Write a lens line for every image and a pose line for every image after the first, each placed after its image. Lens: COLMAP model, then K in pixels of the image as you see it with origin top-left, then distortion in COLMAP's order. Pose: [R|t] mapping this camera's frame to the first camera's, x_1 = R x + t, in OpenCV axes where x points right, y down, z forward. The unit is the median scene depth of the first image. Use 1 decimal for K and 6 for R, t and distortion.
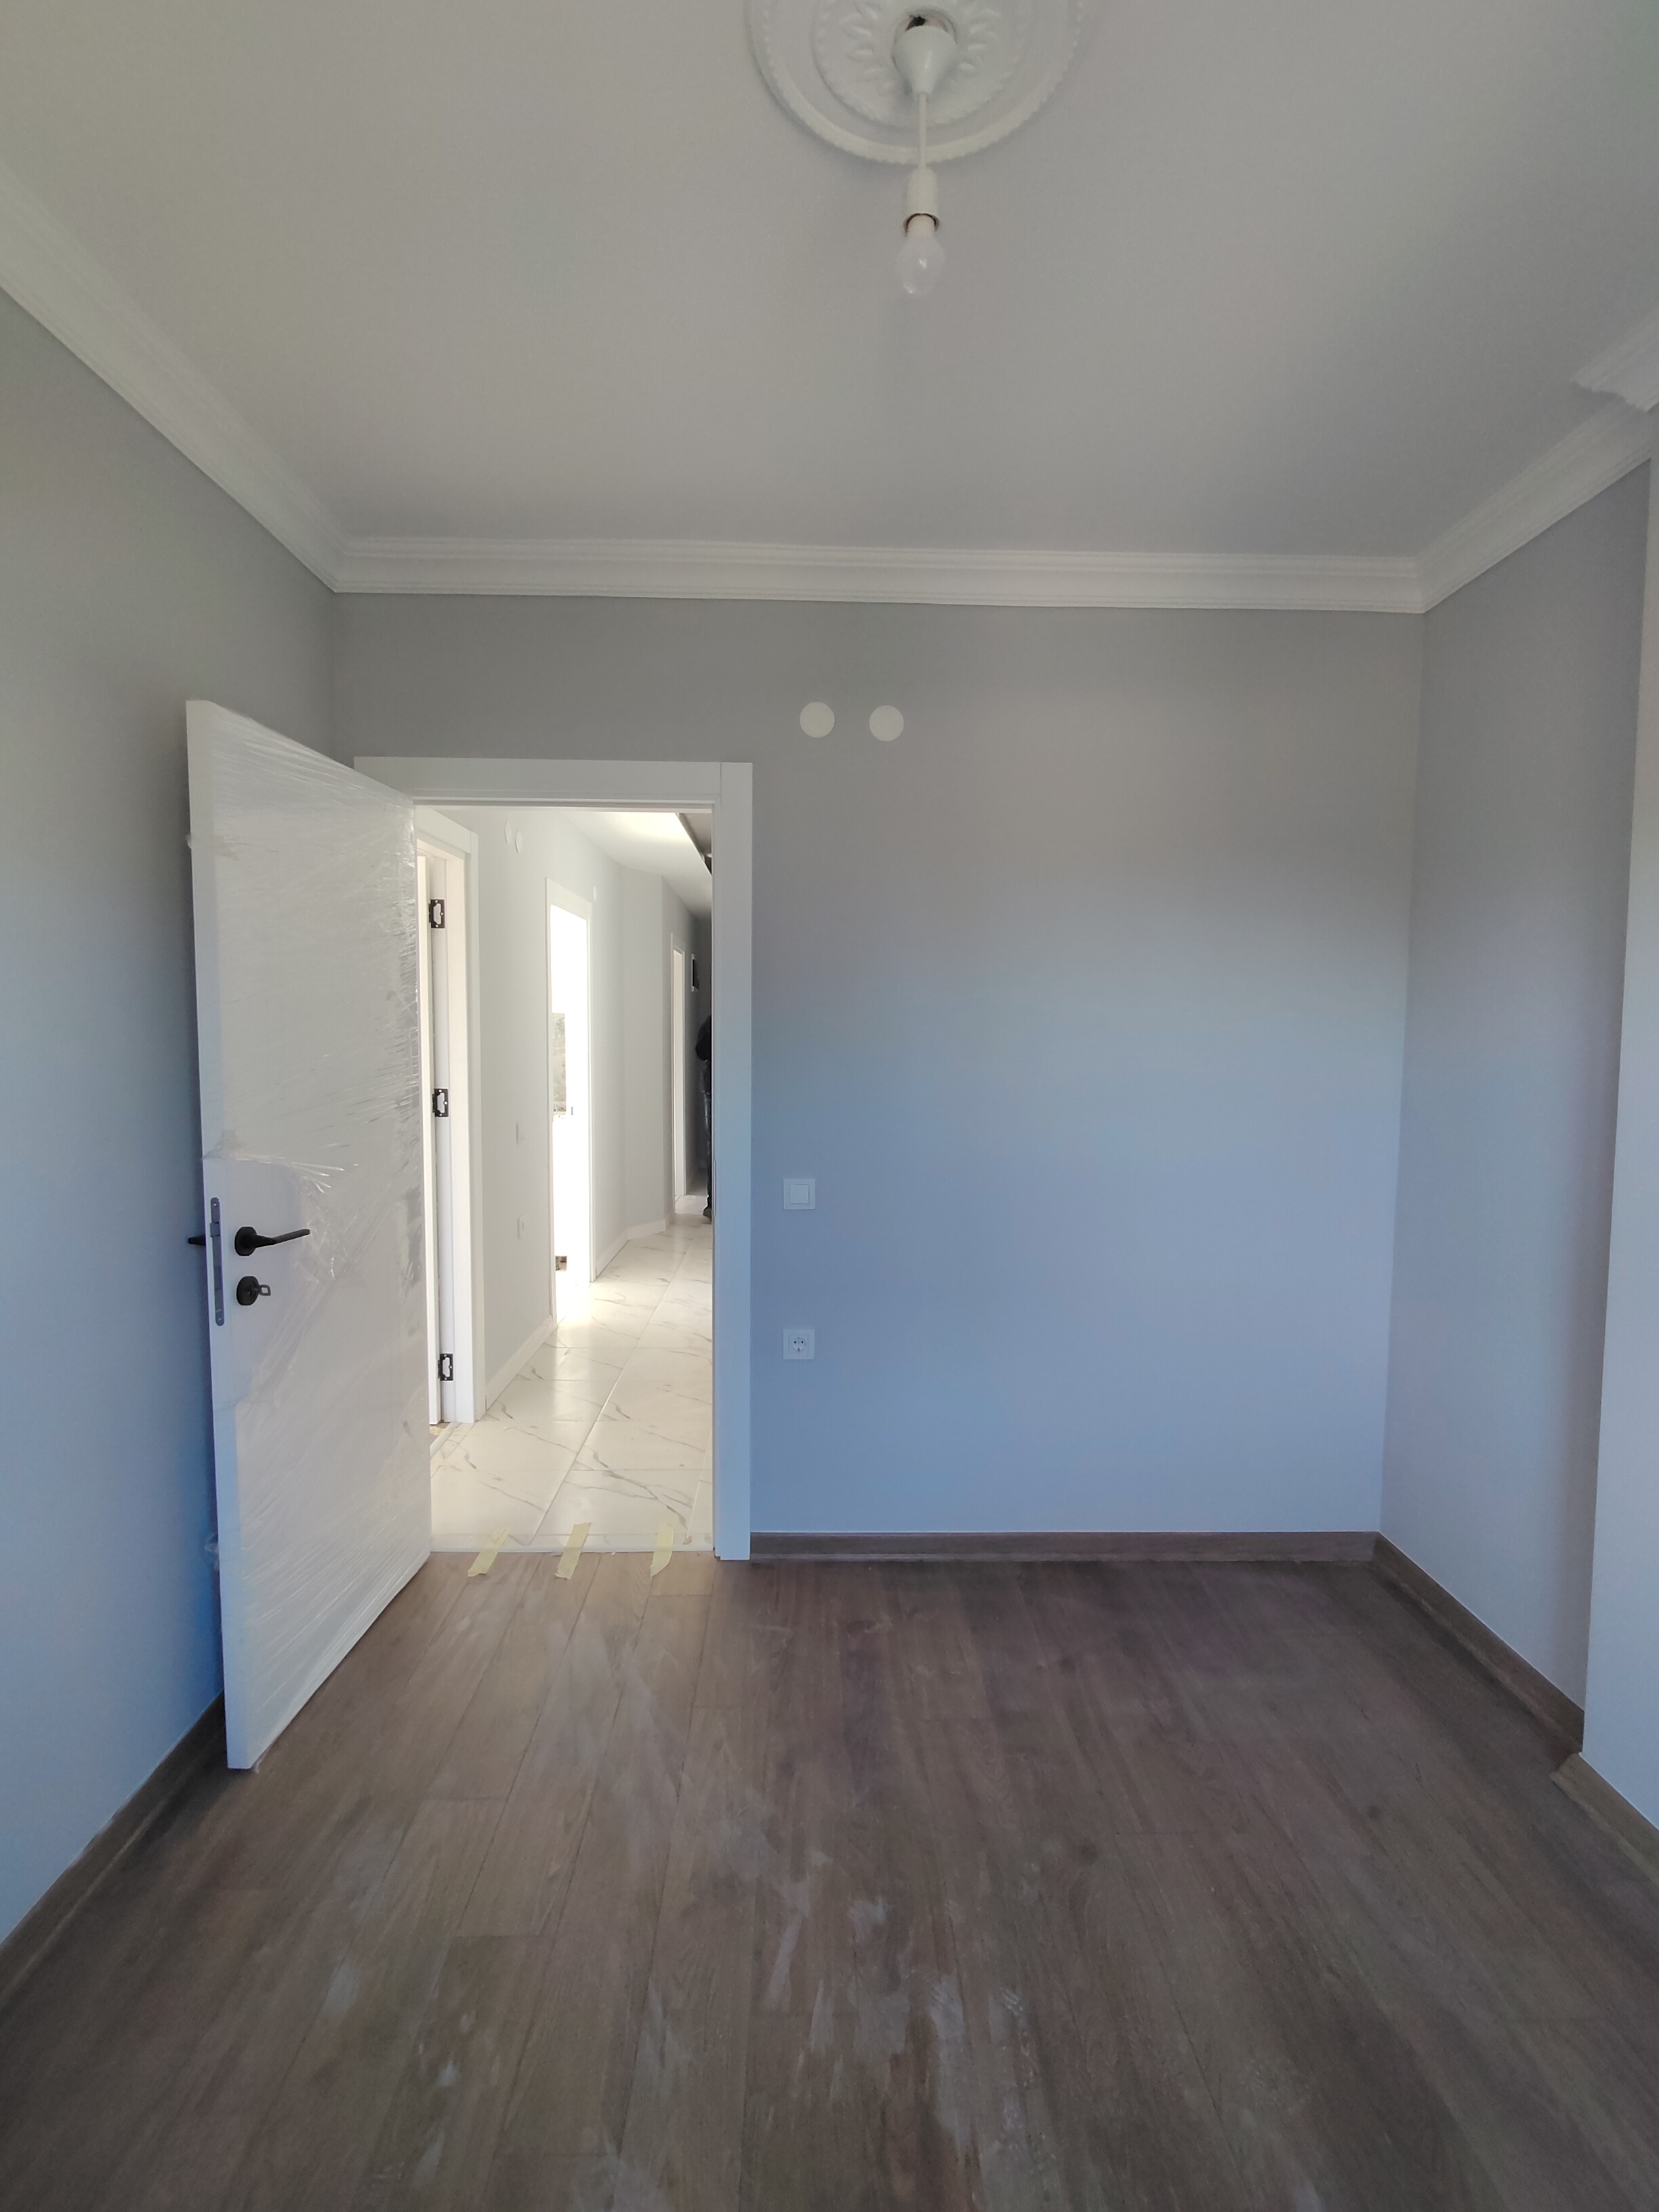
lens RADIAL K [[1033.0, 0, 833.6], [0, 1033.0, 1102.3], [0, 0, 1]] dist [-0.009187, 0.003665]
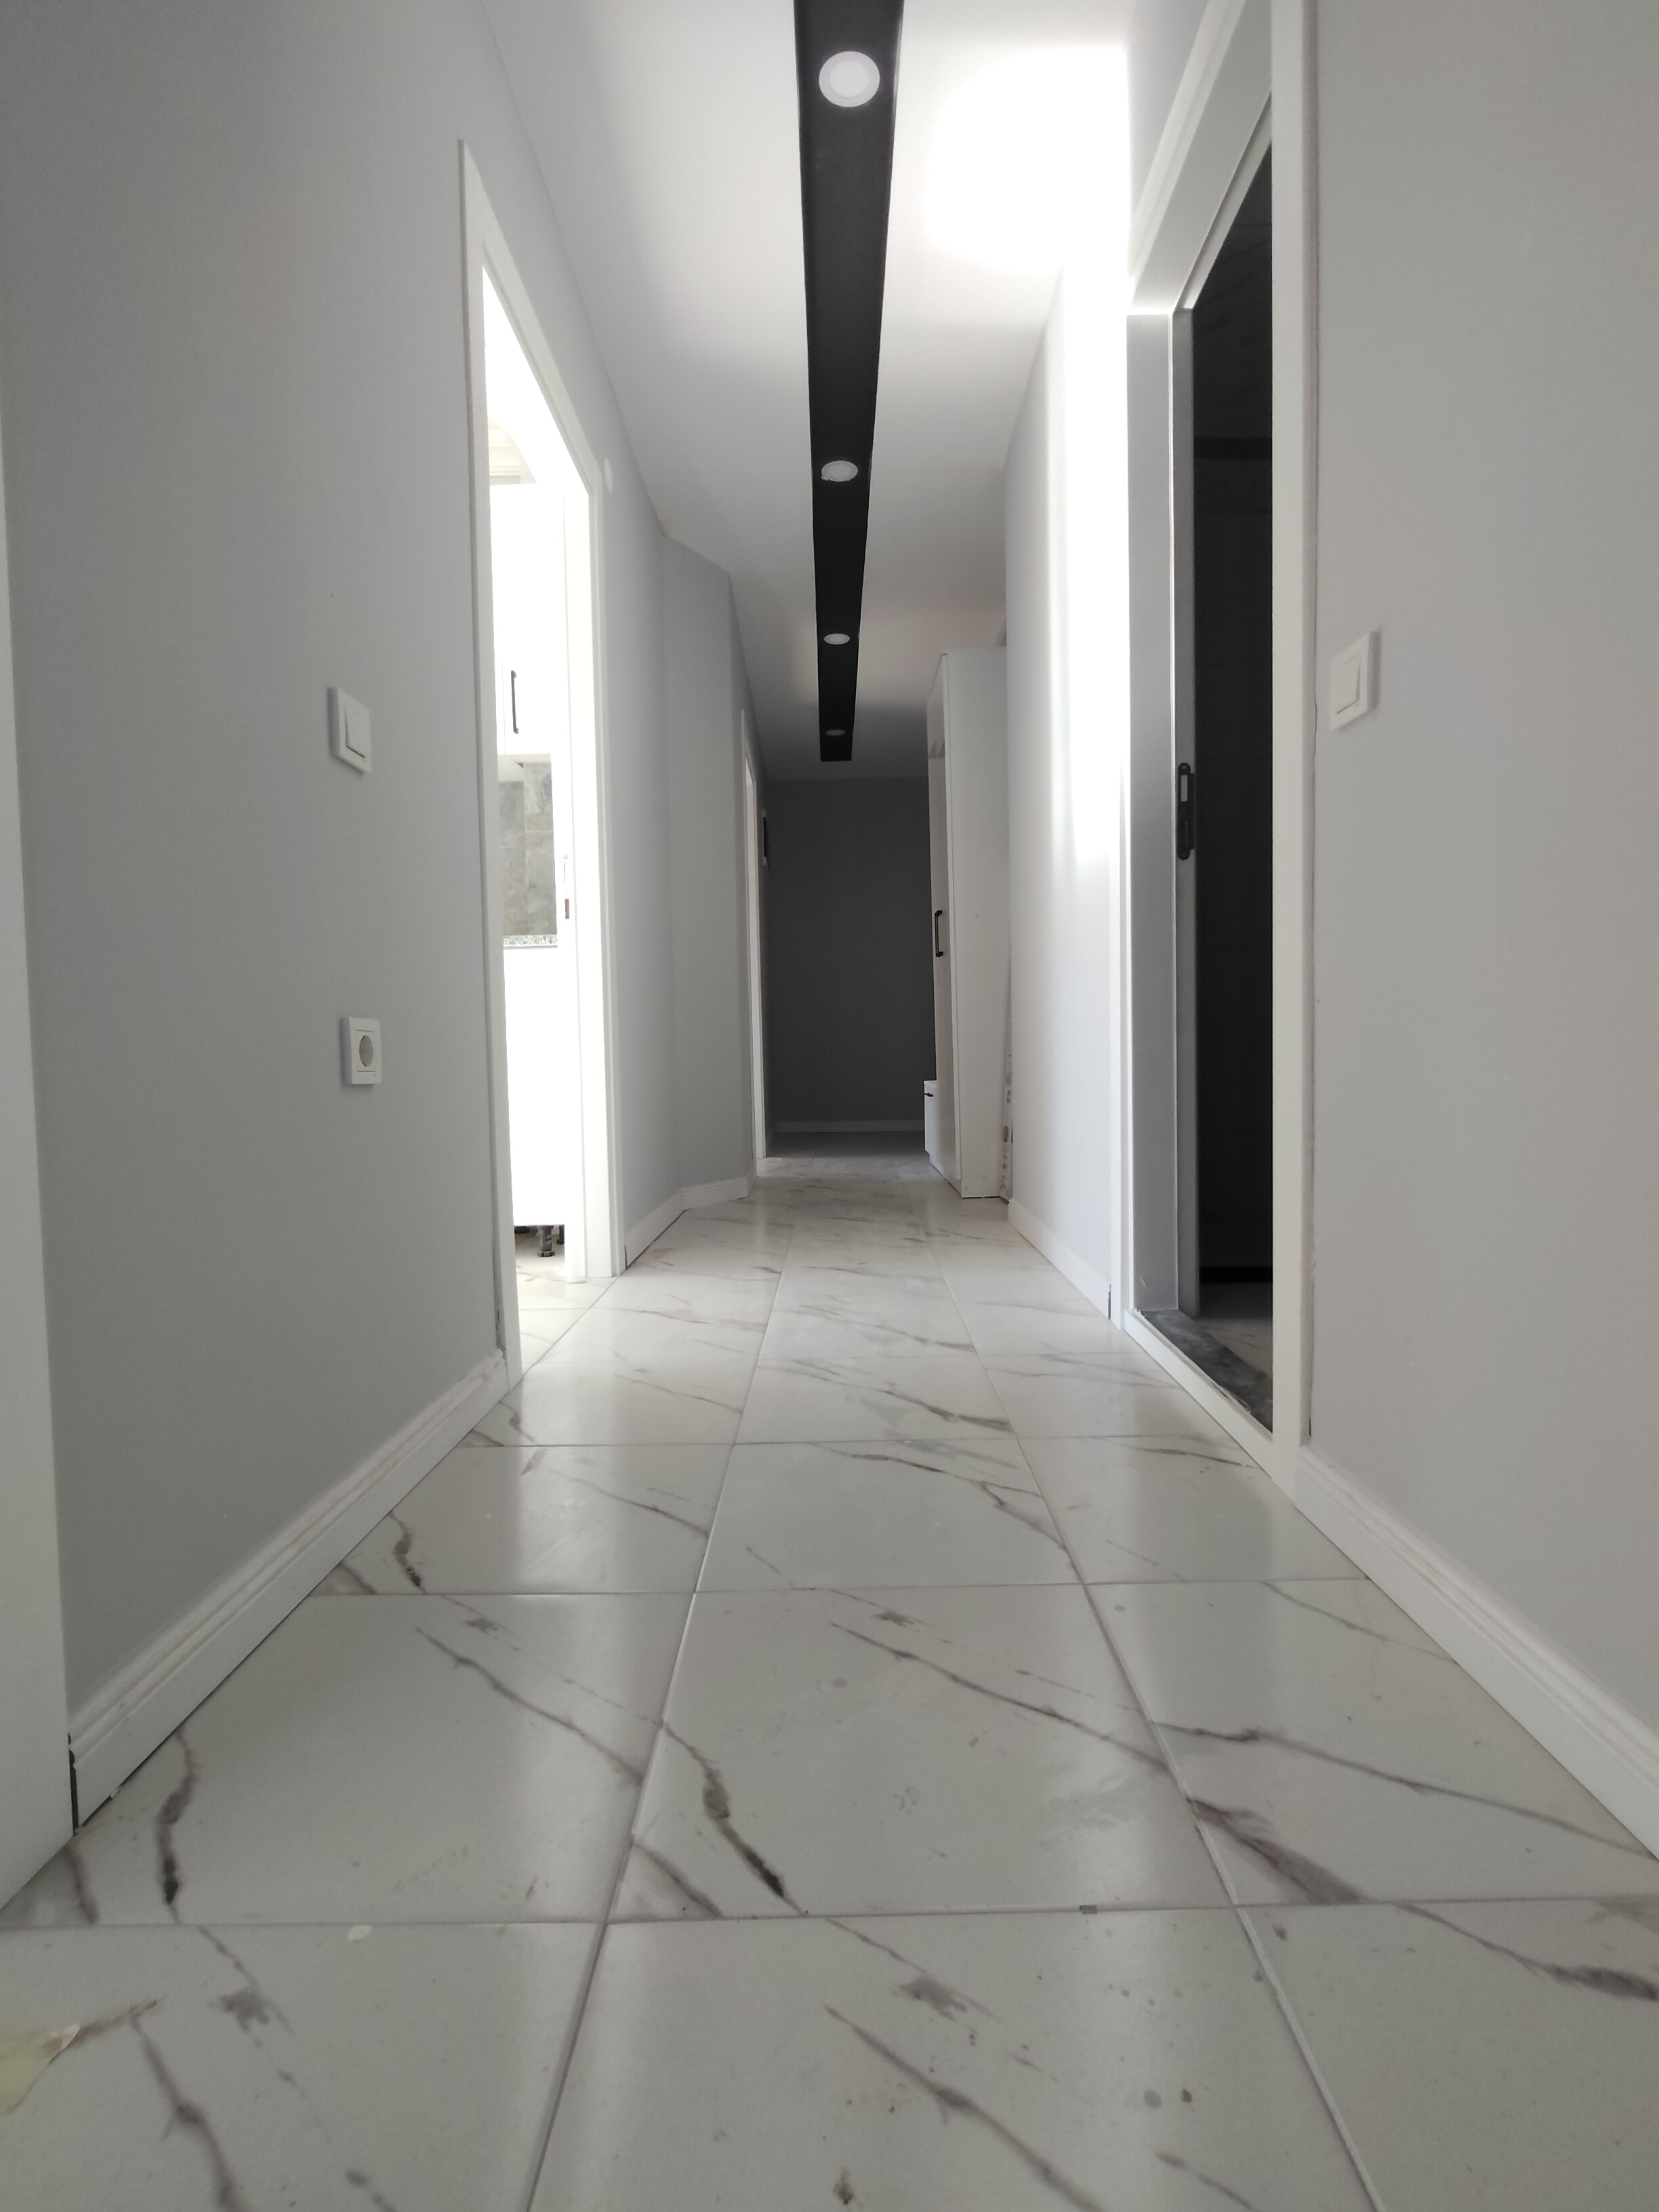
lens RADIAL K [[1033.0, 0, 828.1], [0, 1033.0, 1111.7], [0, 0, 1]] dist [-0.009187, 0.003665]
pose [[0.998810, -0.030052, -0.038411, -0.128596], [0.029475, 0.999445, -0.015510, 0.119671], [0.038856, 0.014359, 0.999142, 0.583345]]
